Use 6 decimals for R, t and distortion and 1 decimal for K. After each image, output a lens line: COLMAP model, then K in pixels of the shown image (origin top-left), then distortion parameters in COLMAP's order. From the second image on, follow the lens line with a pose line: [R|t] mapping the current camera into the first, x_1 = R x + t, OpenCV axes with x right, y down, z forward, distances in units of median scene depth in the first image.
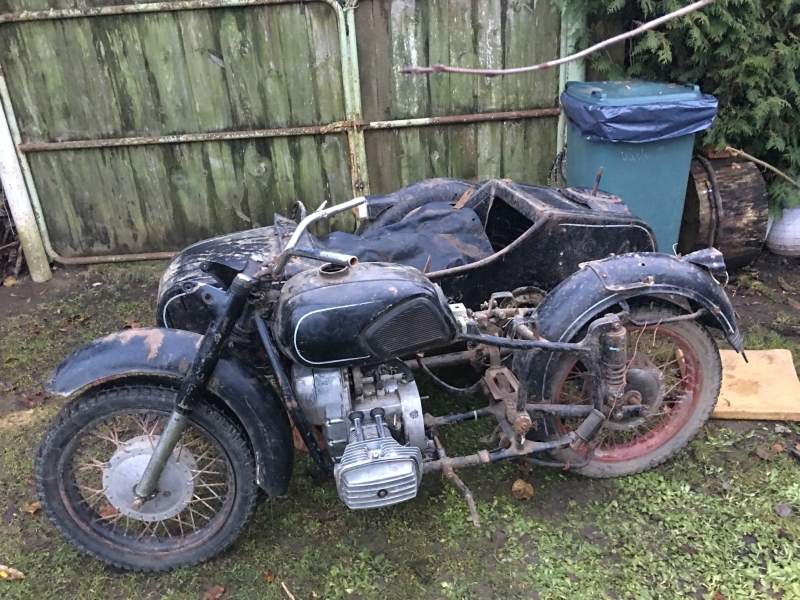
lens RADIAL K [[674.1, 0, 400.0], [0, 674.1, 300.0], [0, 0, 1]] dist [0.038196, -0.000935]
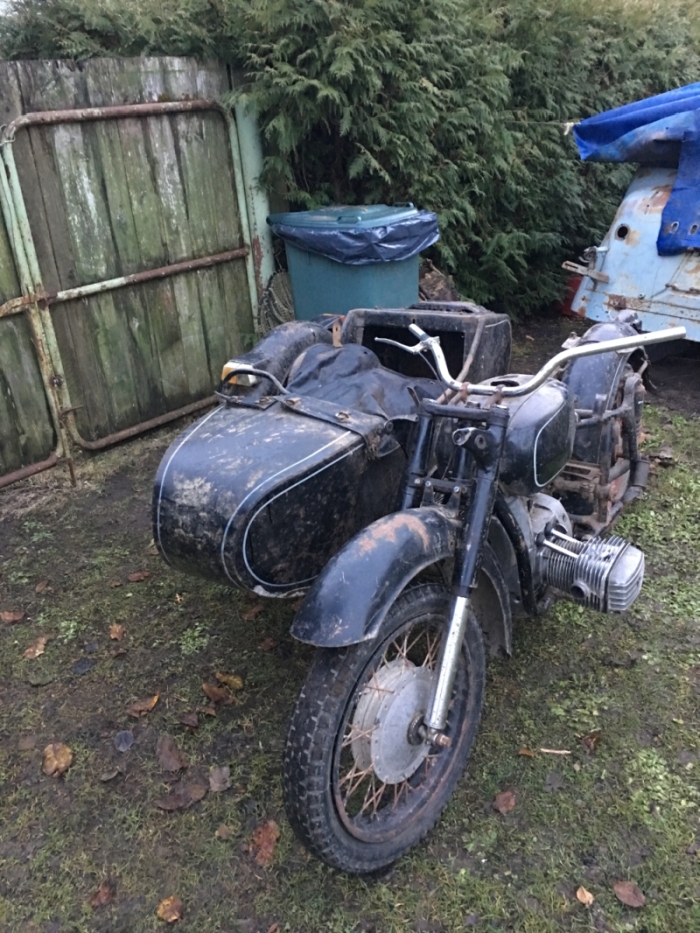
lens RADIAL K [[793.3, 0, 350.0], [0, 793.3, 466.5], [0, 0, 1]] dist [0.069776, -0.095574]
pose [[0.674225, -0.294940, 0.677075, -0.489709], [0.331091, 0.940213, 0.079867, -0.049029], [-0.660151, 0.170325, 0.731567, 0.182948]]
